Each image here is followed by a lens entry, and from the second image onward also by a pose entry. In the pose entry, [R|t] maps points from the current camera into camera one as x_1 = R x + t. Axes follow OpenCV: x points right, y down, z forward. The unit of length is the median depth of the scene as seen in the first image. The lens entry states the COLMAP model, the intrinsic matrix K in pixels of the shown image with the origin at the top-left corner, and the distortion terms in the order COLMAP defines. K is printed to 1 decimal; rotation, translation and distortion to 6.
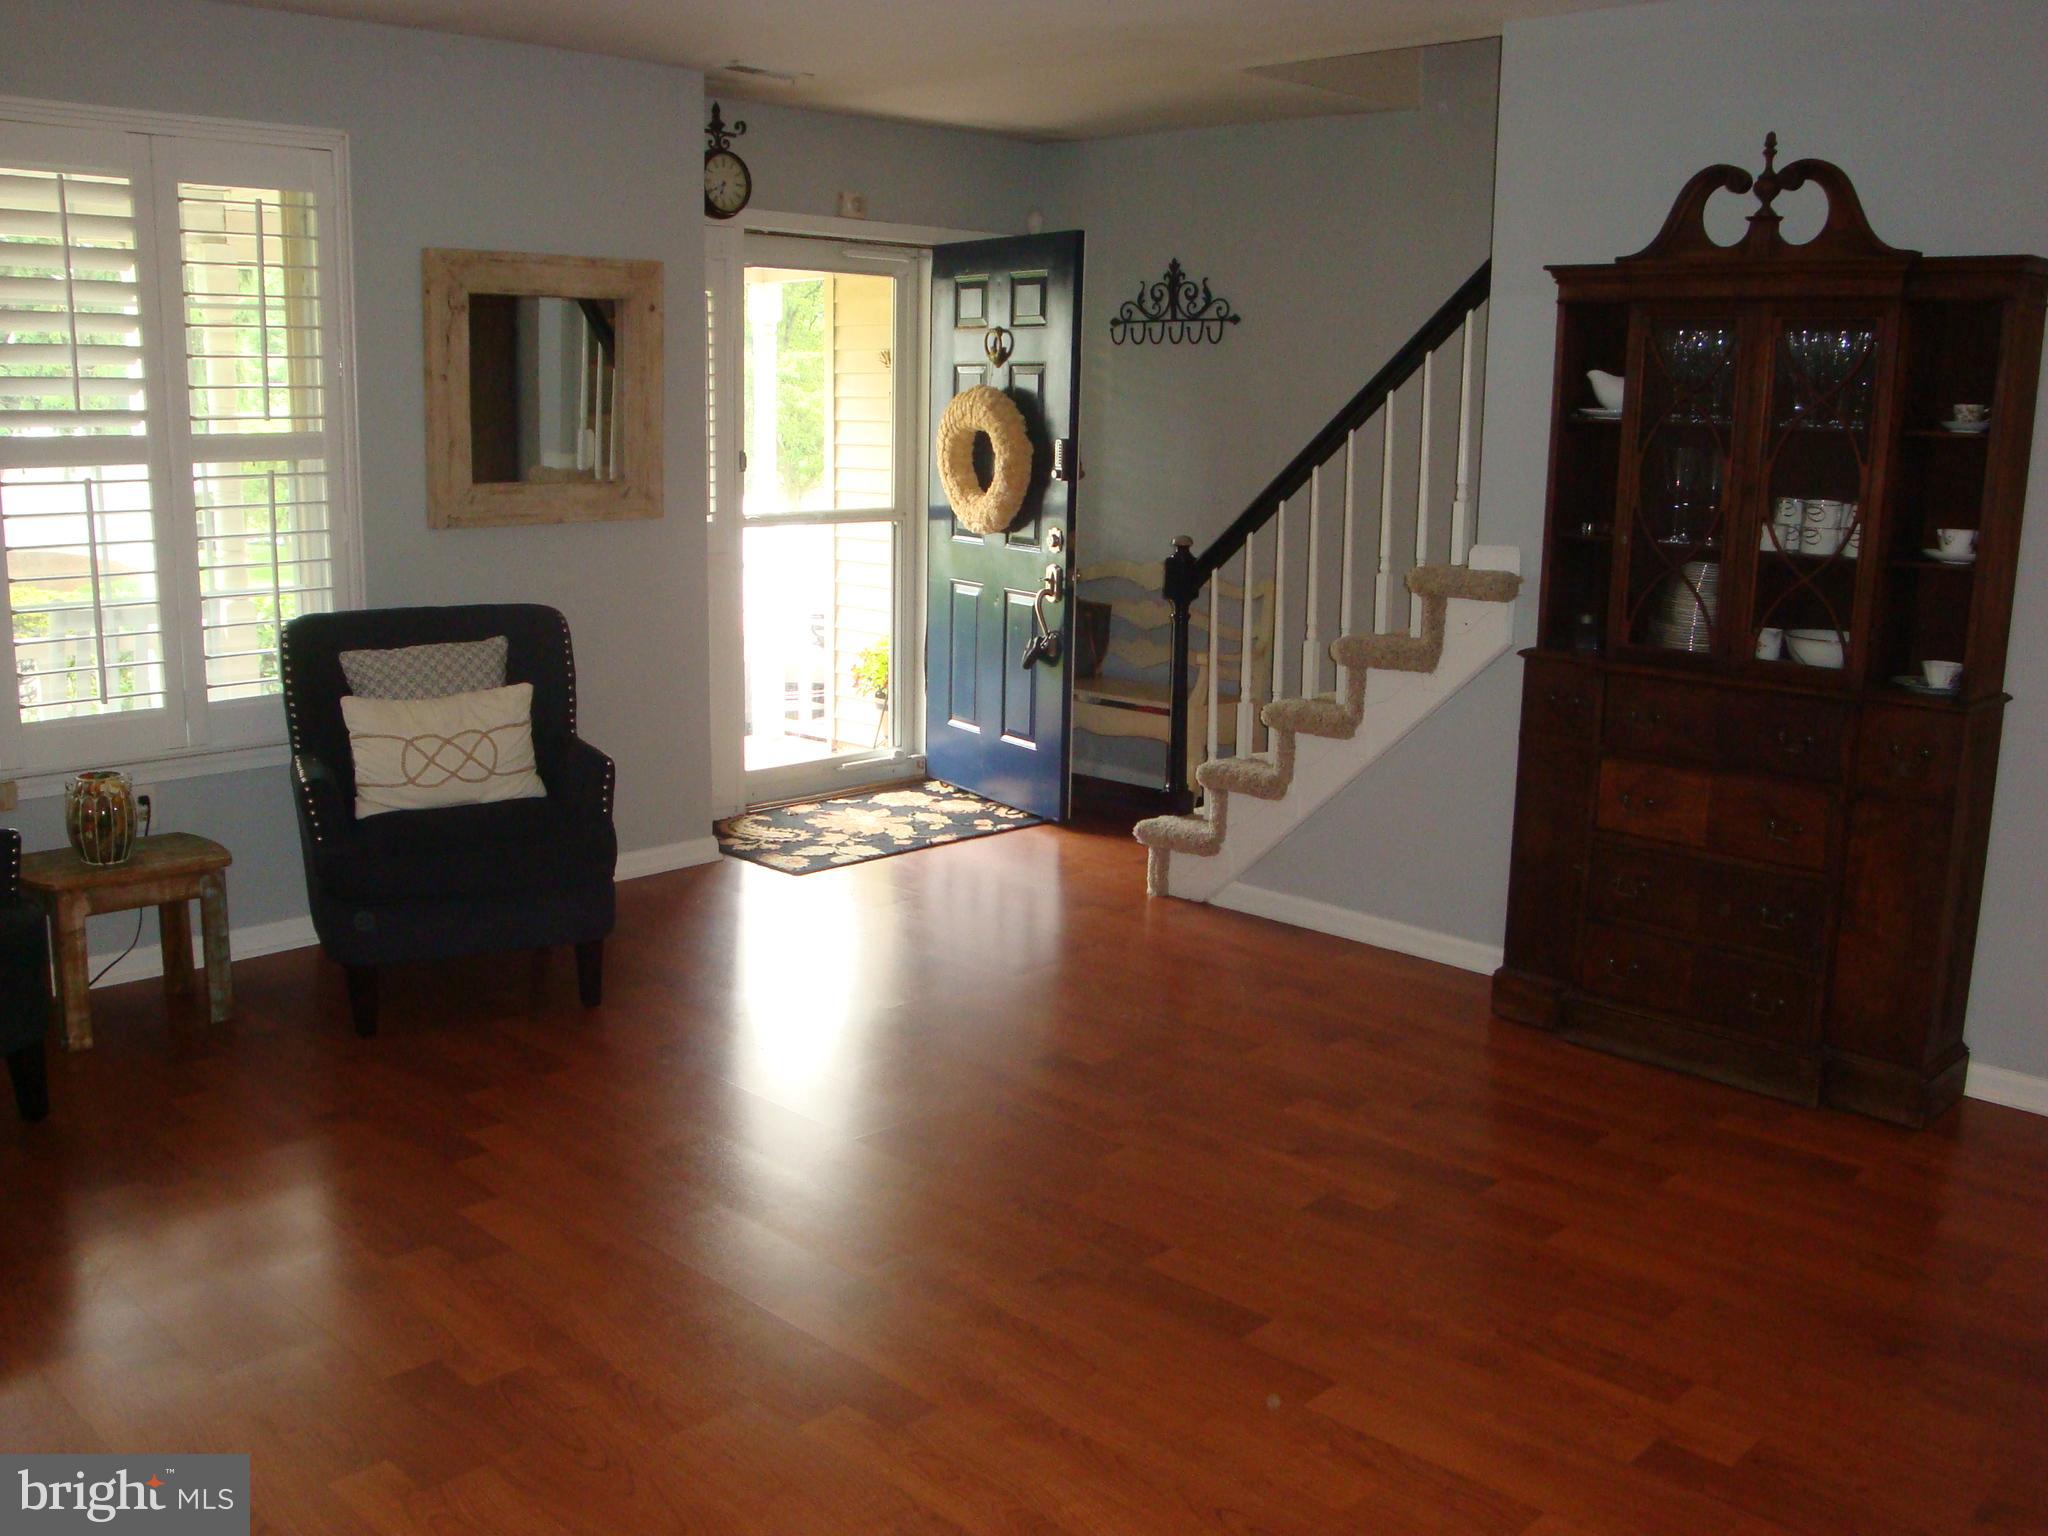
lens RADIAL K [[1914.9, 0, 1028.3], [0, 1914.9, 743.5], [0, 0, 1]] dist [-0.141405, 0.181771]
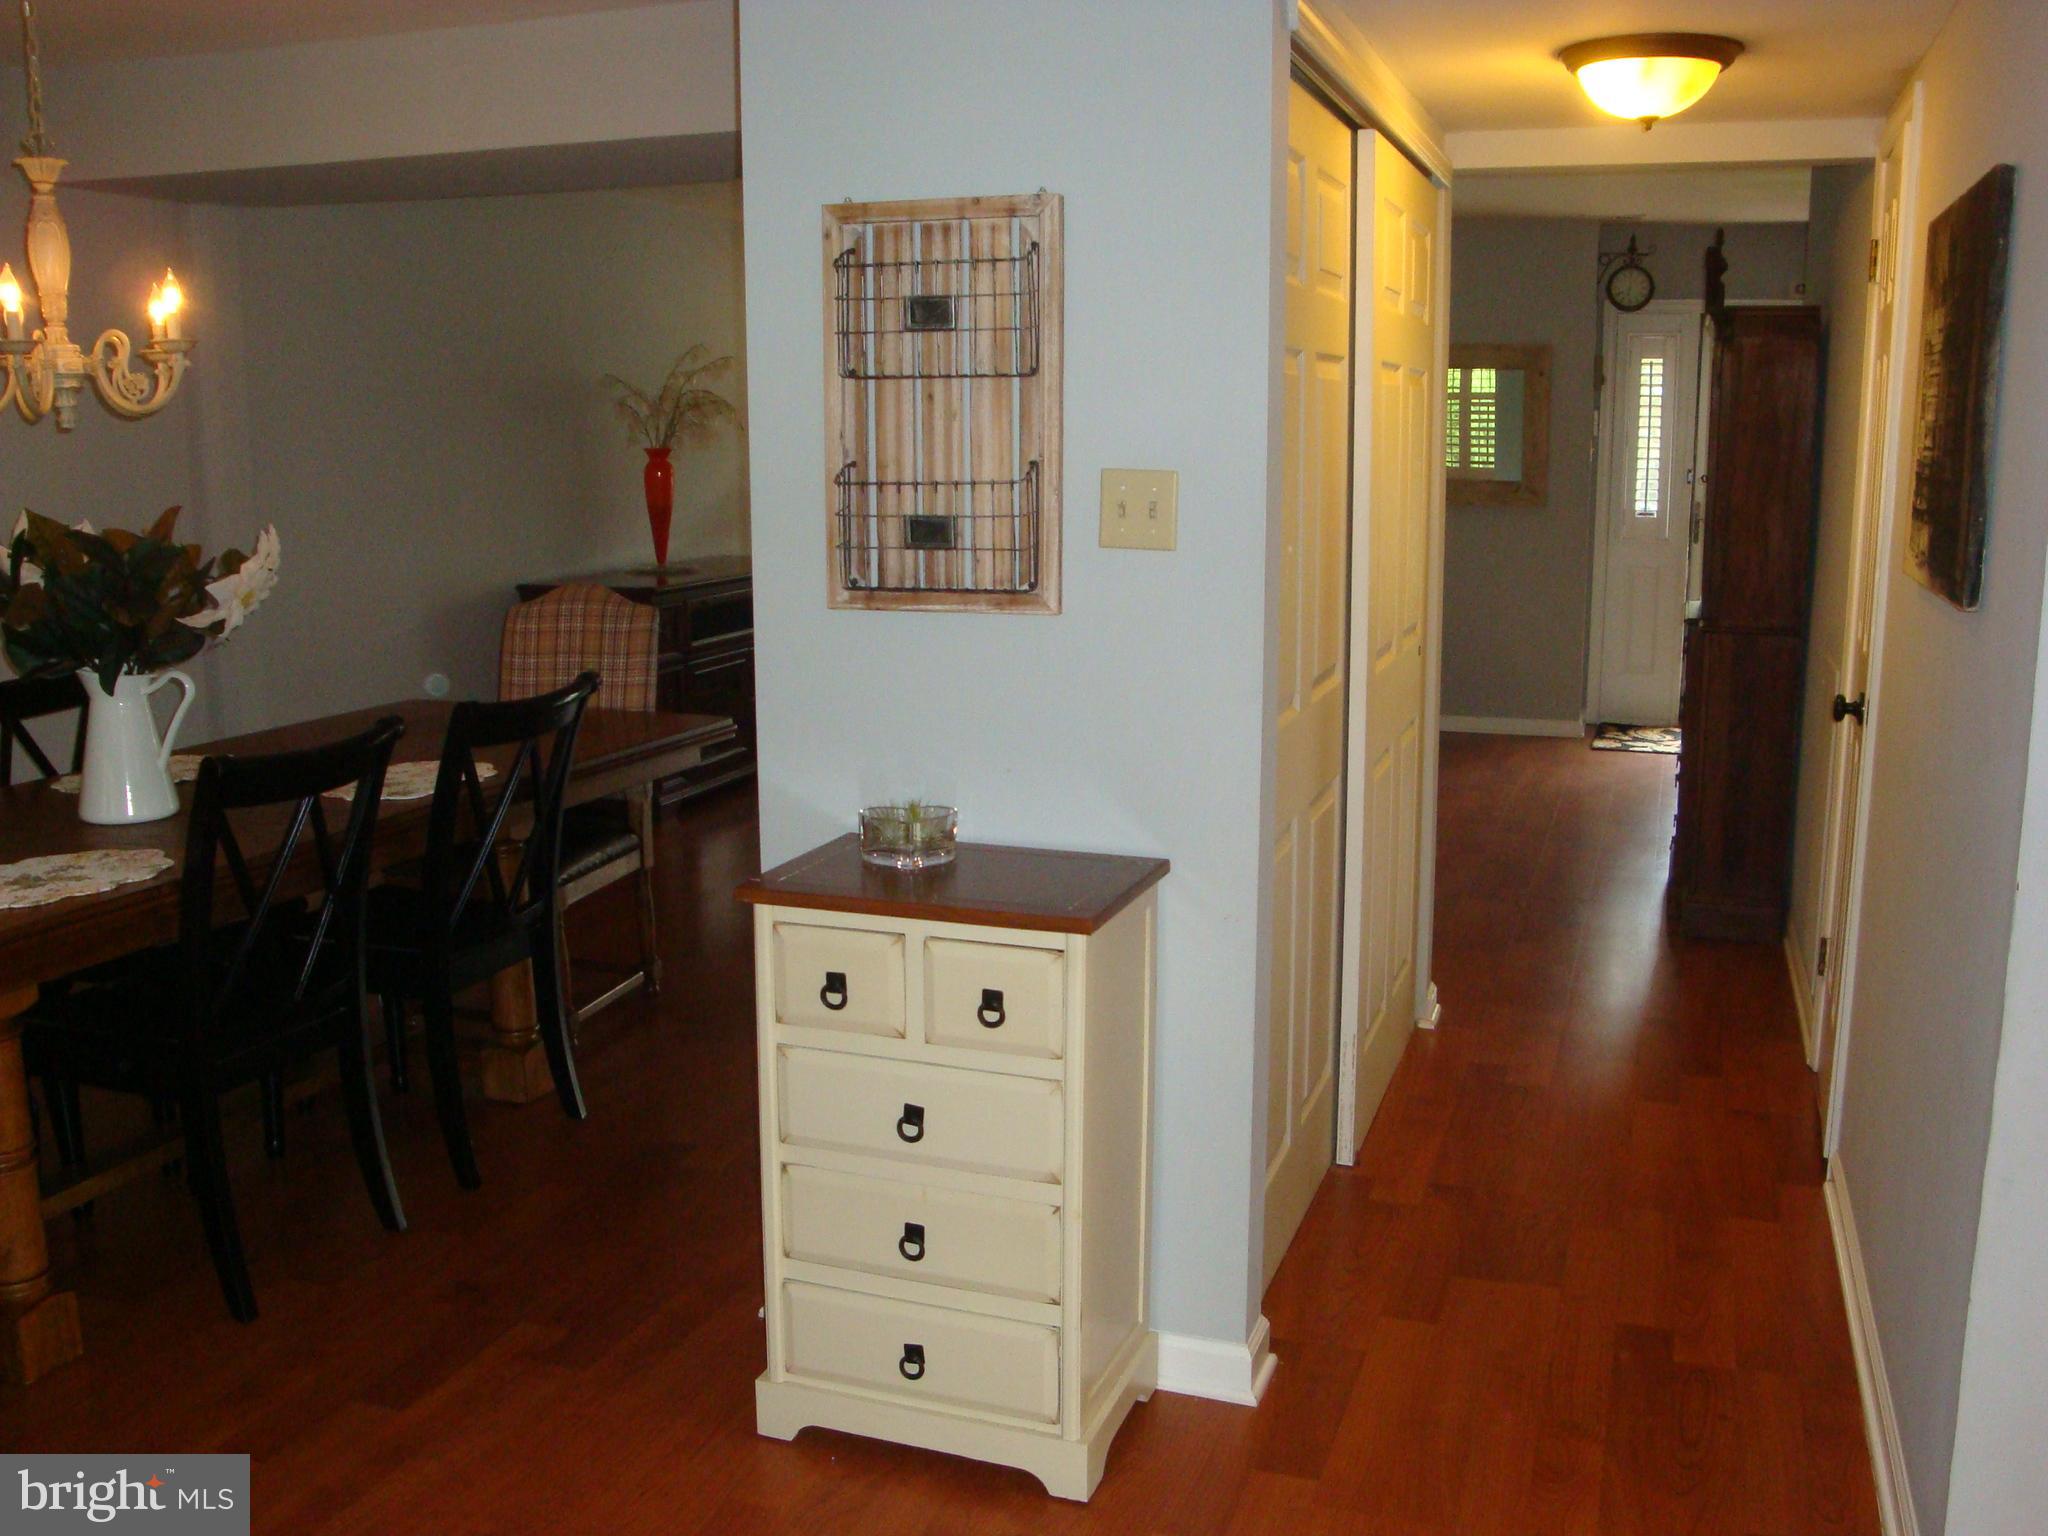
lens RADIAL K [[1866.7, 0, 1022.5], [0, 1866.7, 781.5], [0, 0, 1]] dist [-0.155493, 0.143881]
pose [[0.437643, 0.152481, -0.886125, 1.187783], [-0.157360, 0.983295, 0.091484, 0.038281], [0.885272, 0.099403, 0.454327, -0.052659]]
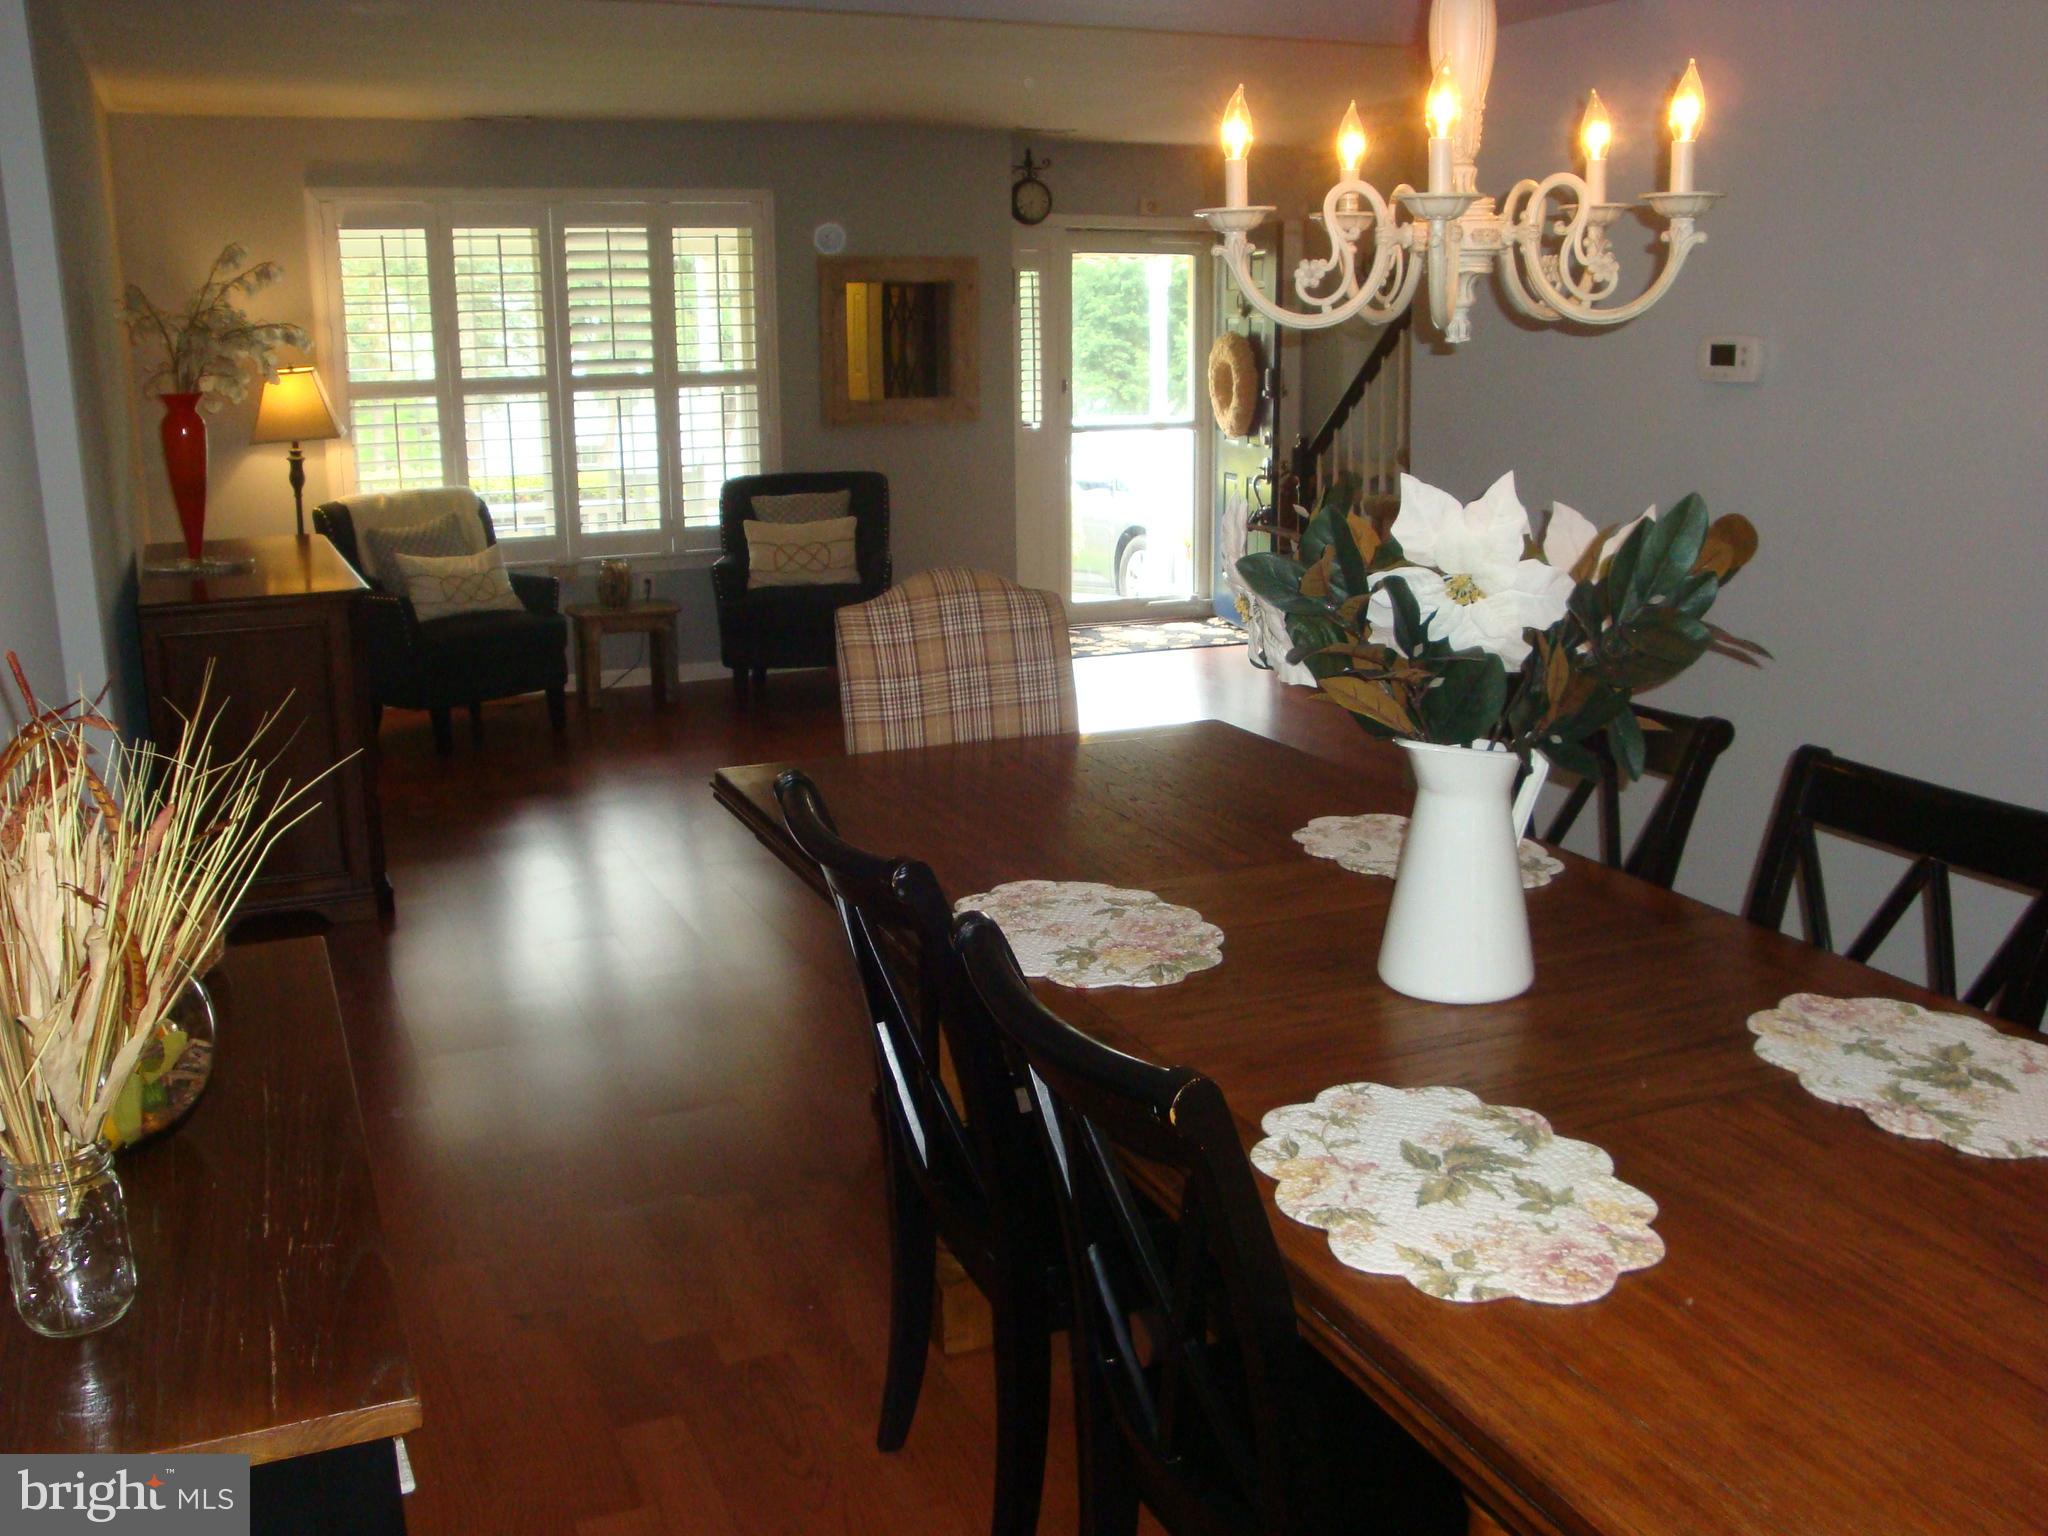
lens RADIAL K [[1866.7, 0, 1022.5], [0, 1866.7, 781.5], [0, 0, 1]] dist [-0.155493, 0.143881]
pose [[0.930080, 0.059329, -0.362536, 0.483917], [-0.041155, 0.997488, 0.057654, 0.100953], [0.365045, -0.038703, 0.930185, -0.482067]]
